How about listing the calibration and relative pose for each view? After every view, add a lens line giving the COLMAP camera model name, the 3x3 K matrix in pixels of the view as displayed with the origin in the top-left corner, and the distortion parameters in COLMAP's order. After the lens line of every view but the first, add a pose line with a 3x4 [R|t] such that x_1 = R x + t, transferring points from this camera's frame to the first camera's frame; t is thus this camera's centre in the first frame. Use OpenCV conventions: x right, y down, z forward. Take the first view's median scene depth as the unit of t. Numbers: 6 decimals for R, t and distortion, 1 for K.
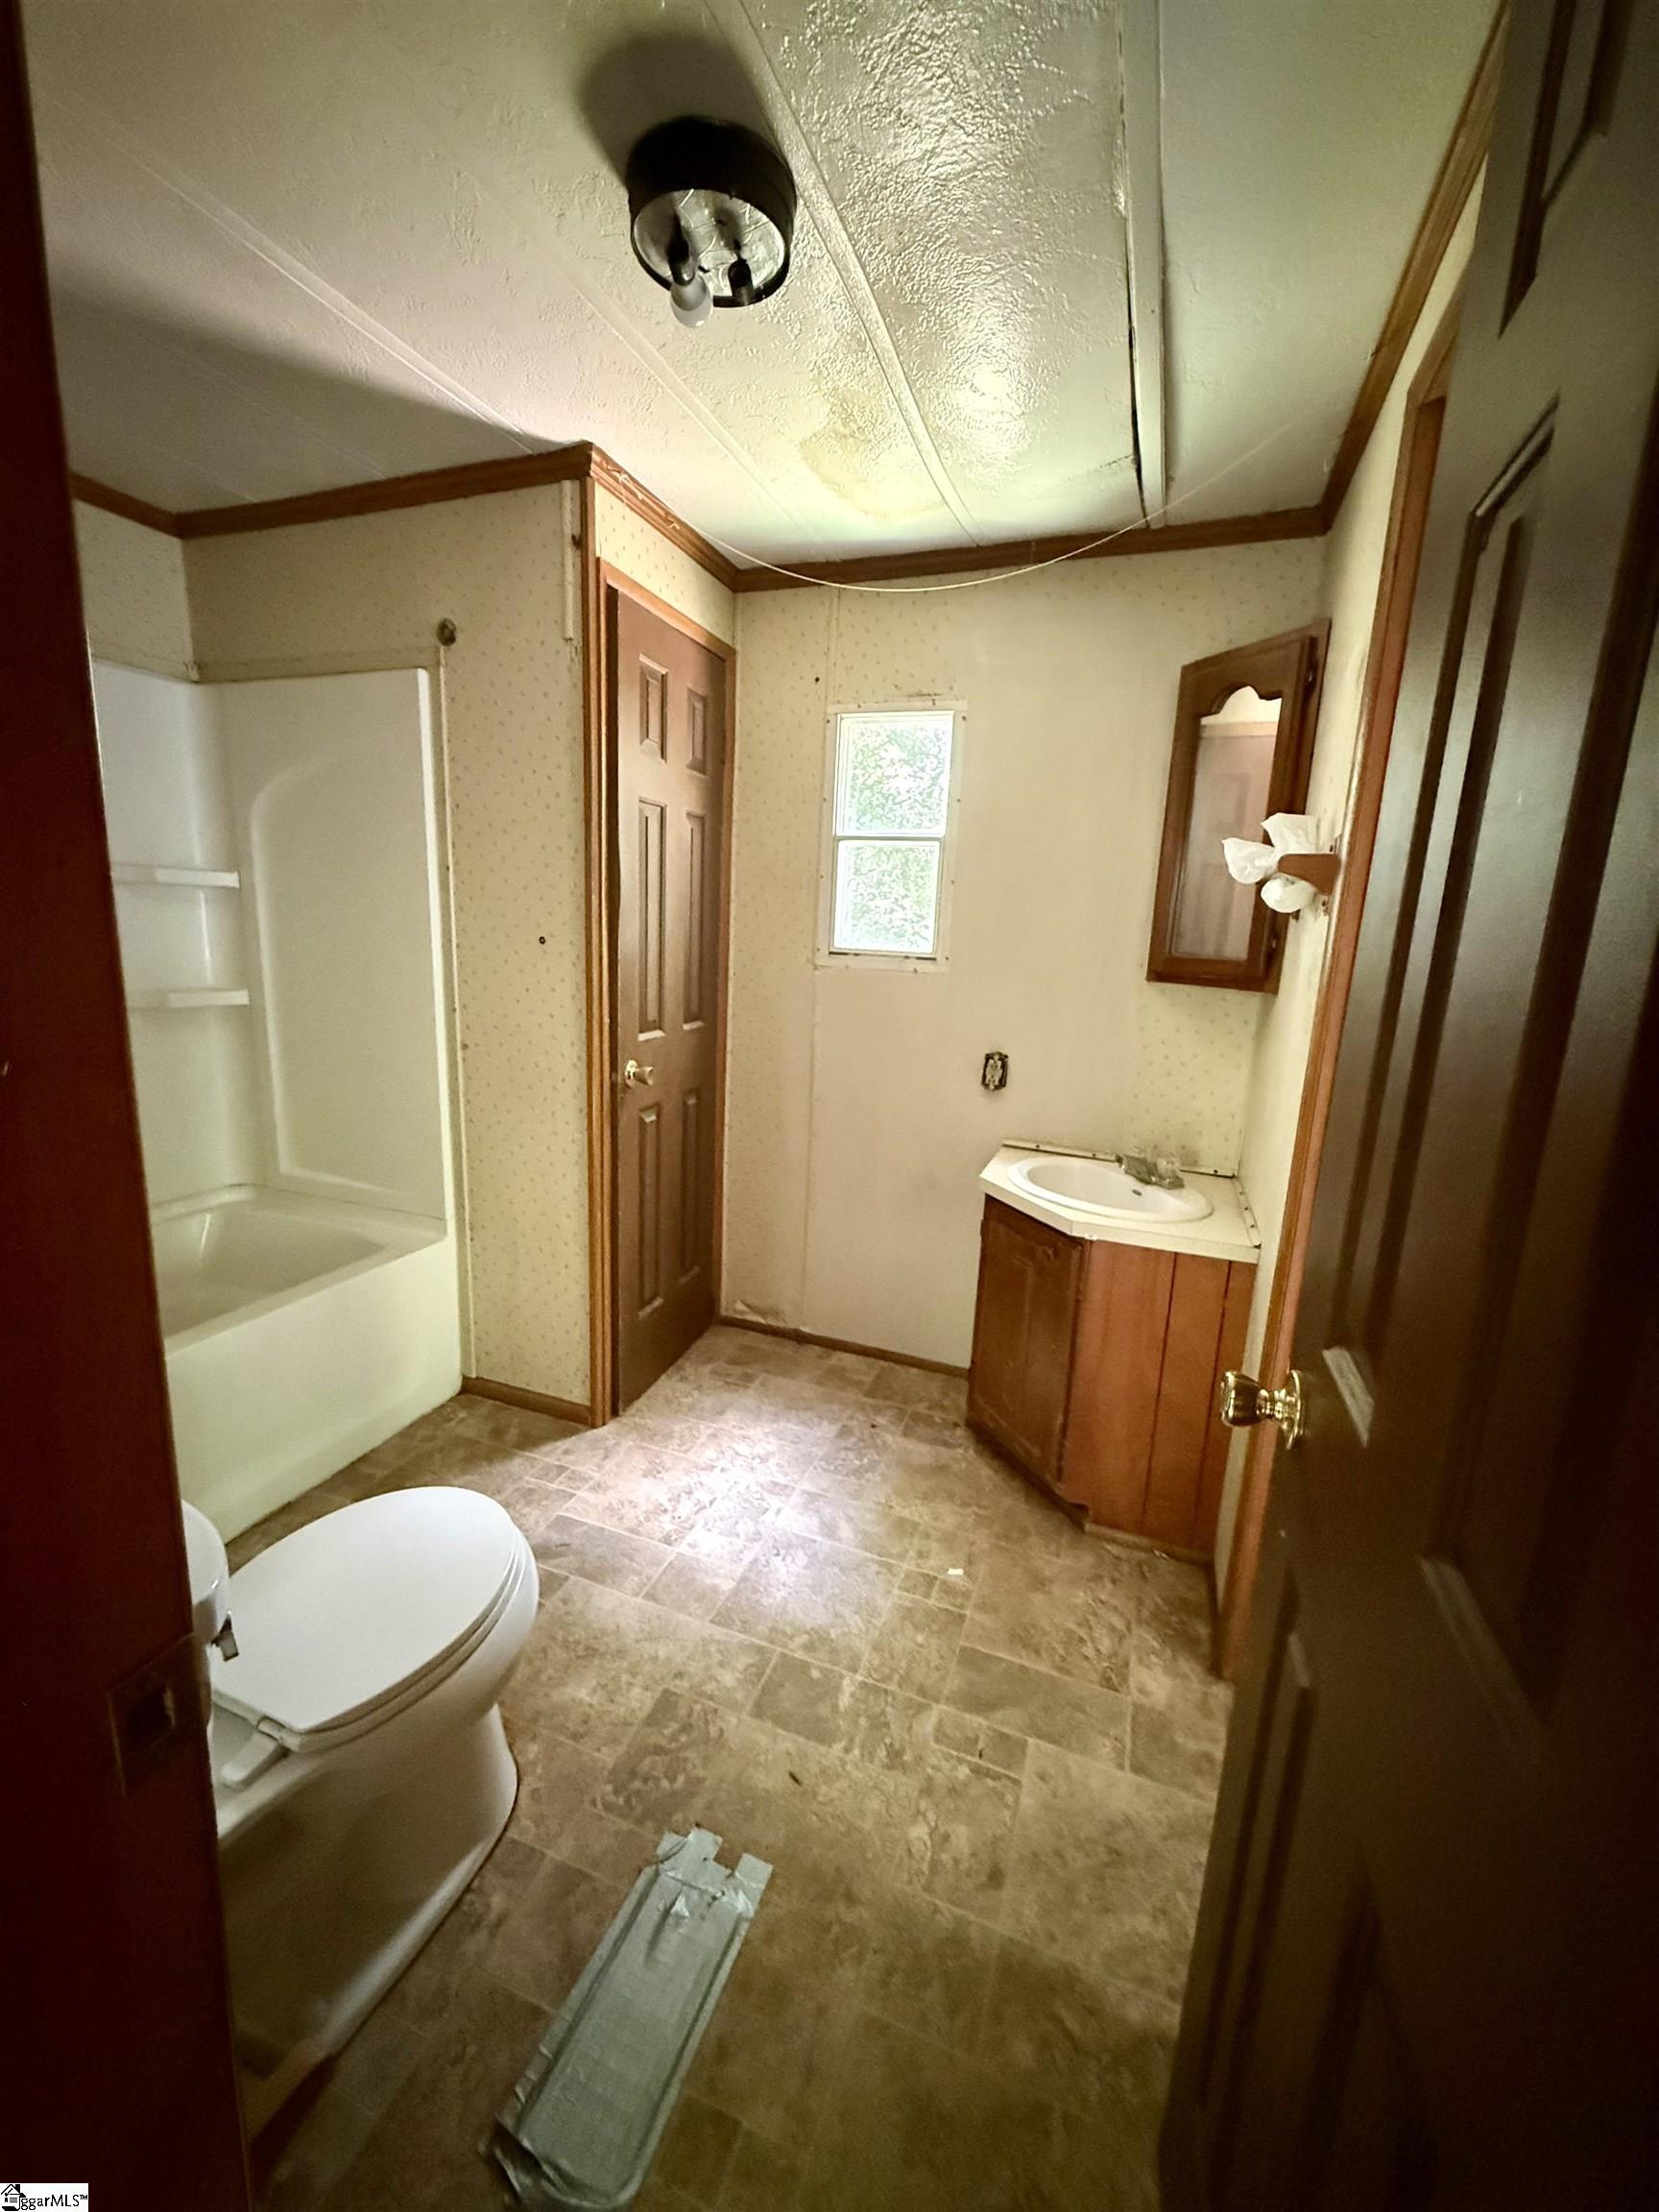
lens RADIAL K [[880.0, 0, 825.2], [0, 880.0, 1099.6], [0, 0, 1]] dist [-0.001620, 0.000408]
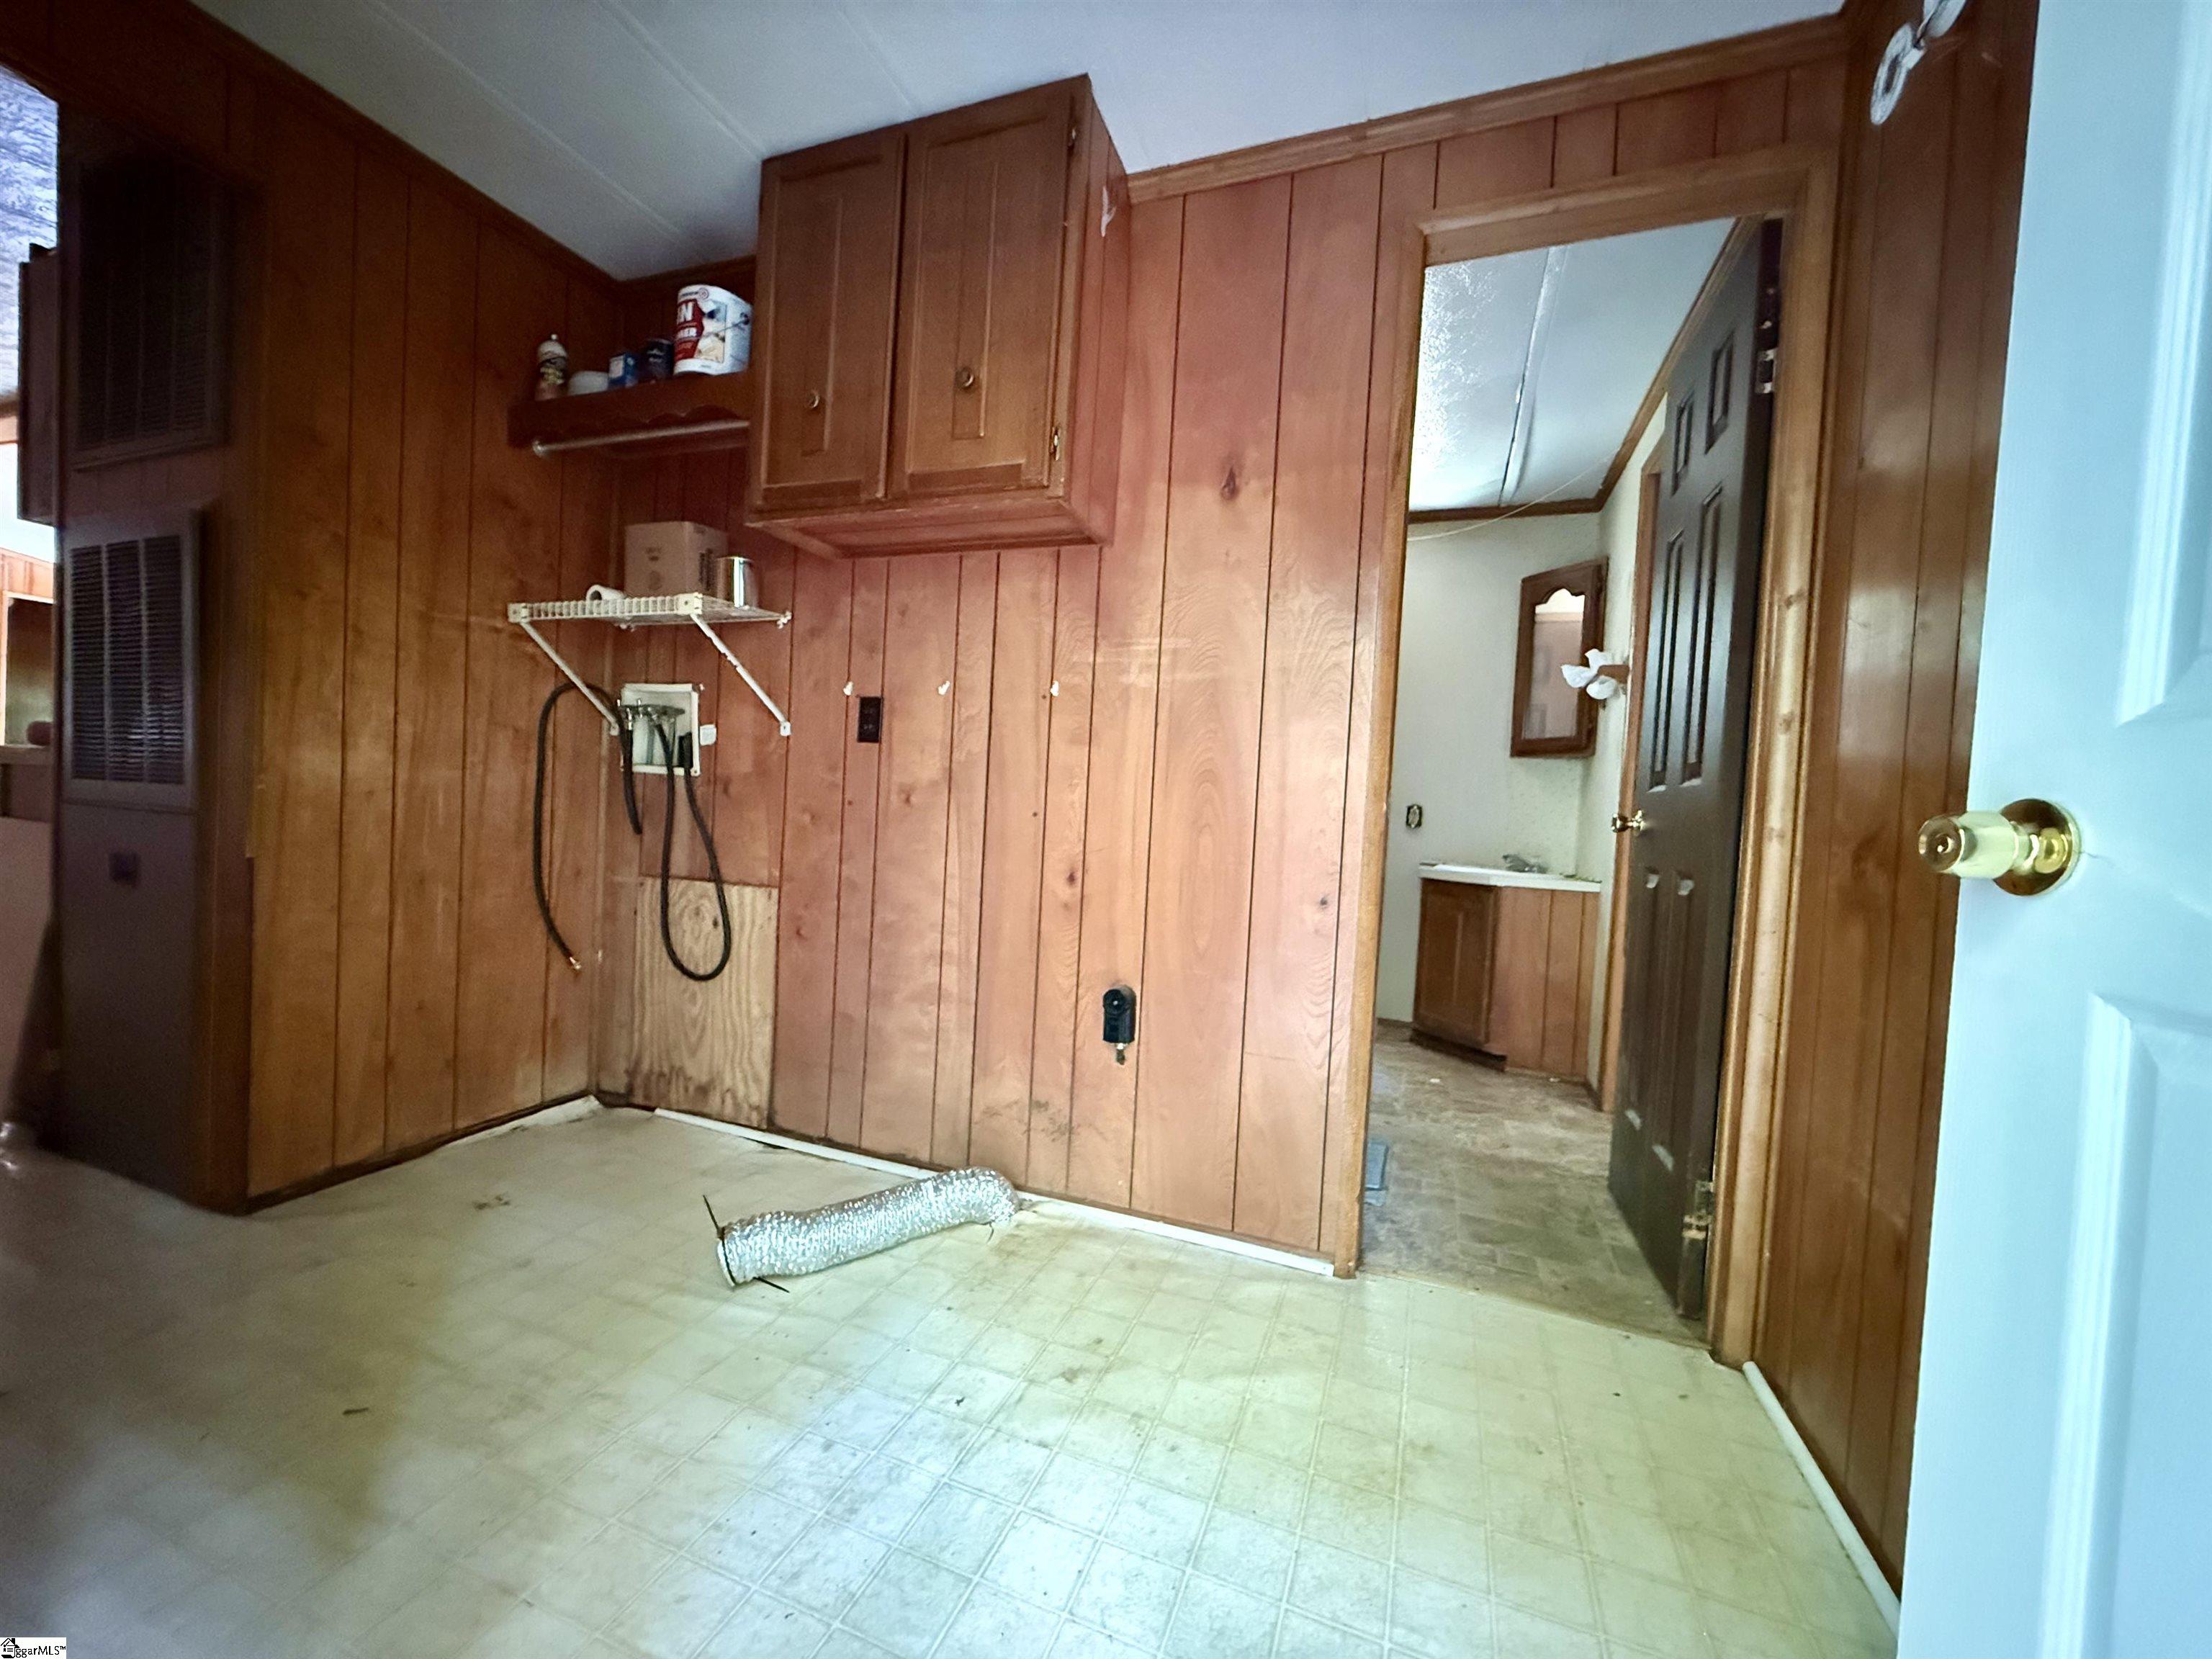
lens RADIAL K [[880.0, 0, 1101.2], [0, 880.0, 831.0], [0, 0, 1]] dist [-0.001620, 0.000408]
pose [[0.999898, 0.013731, 0.003945, -0.448831], [-0.012833, 0.984604, -0.174327, 0.330313], [-0.006278, 0.174258, 0.984680, -0.654392]]
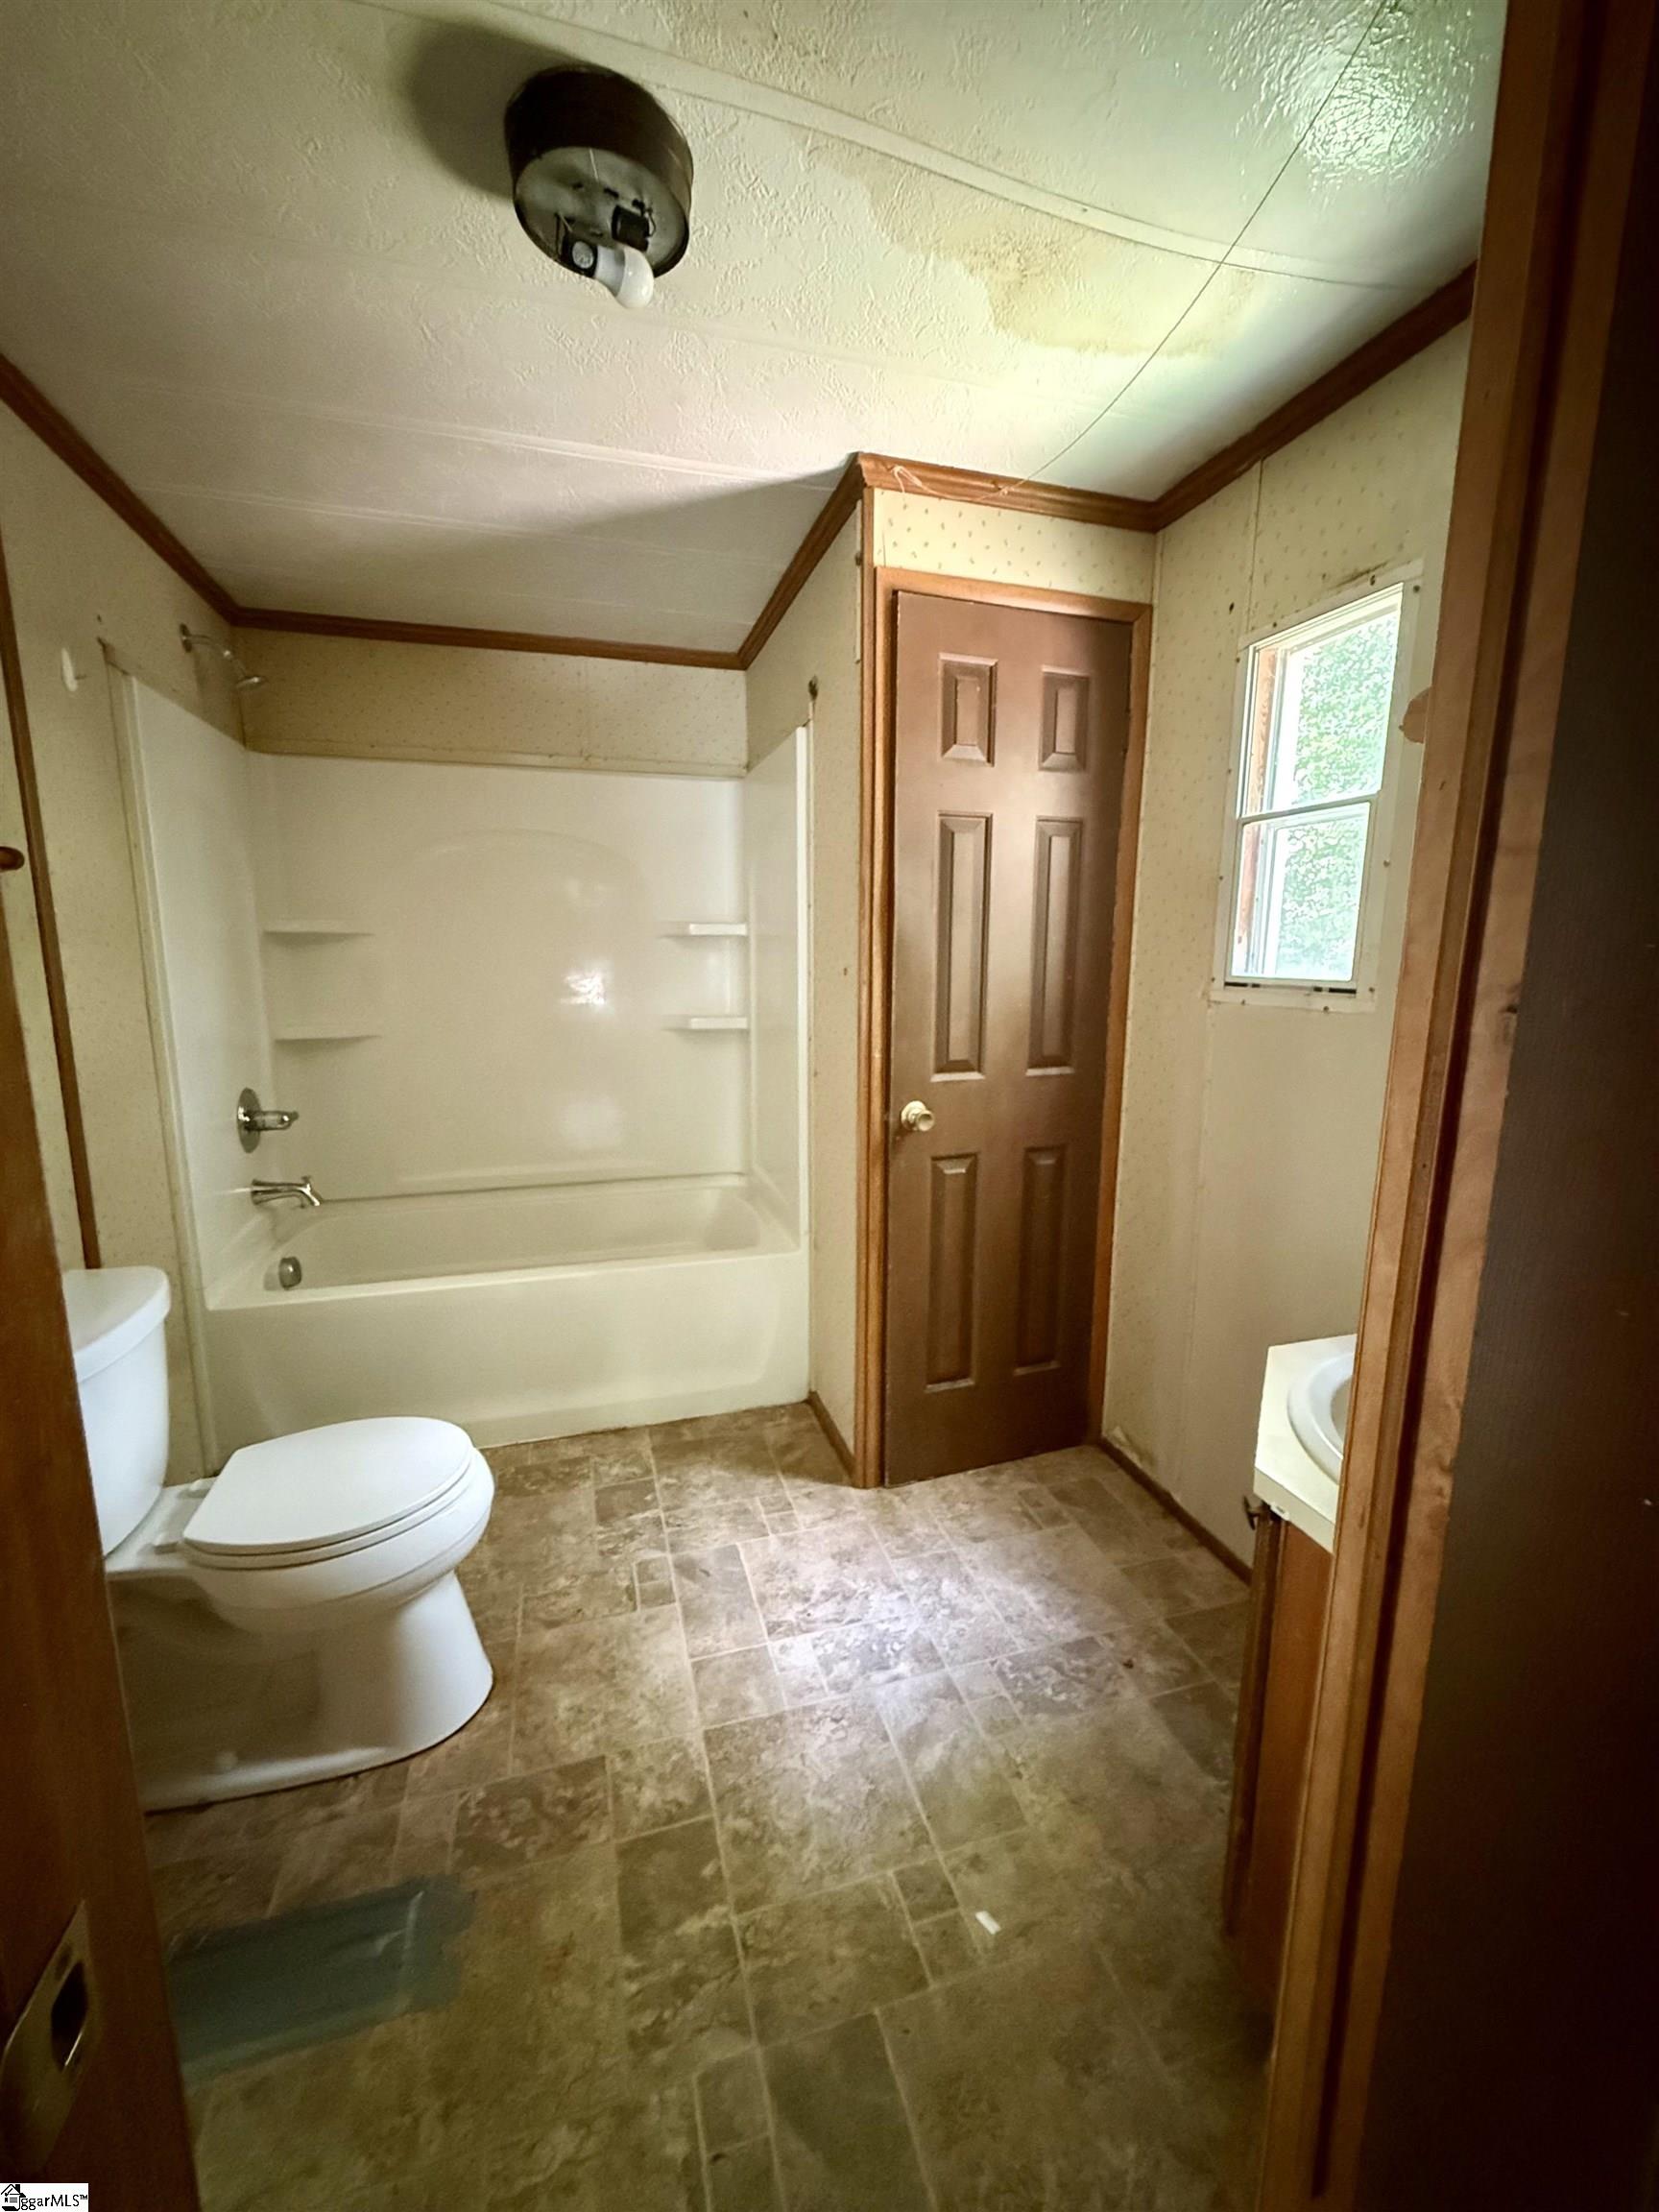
lens RADIAL K [[880.0, 0, 825.2], [0, 880.0, 1099.6], [0, 0, 1]] dist [-0.001620, 0.000408]
pose [[0.608175, 0.093624, -0.788262, 0.472001], [-0.134343, 0.990835, 0.014033, -0.050865], [0.782352, 0.097363, 0.615179, 0.400264]]
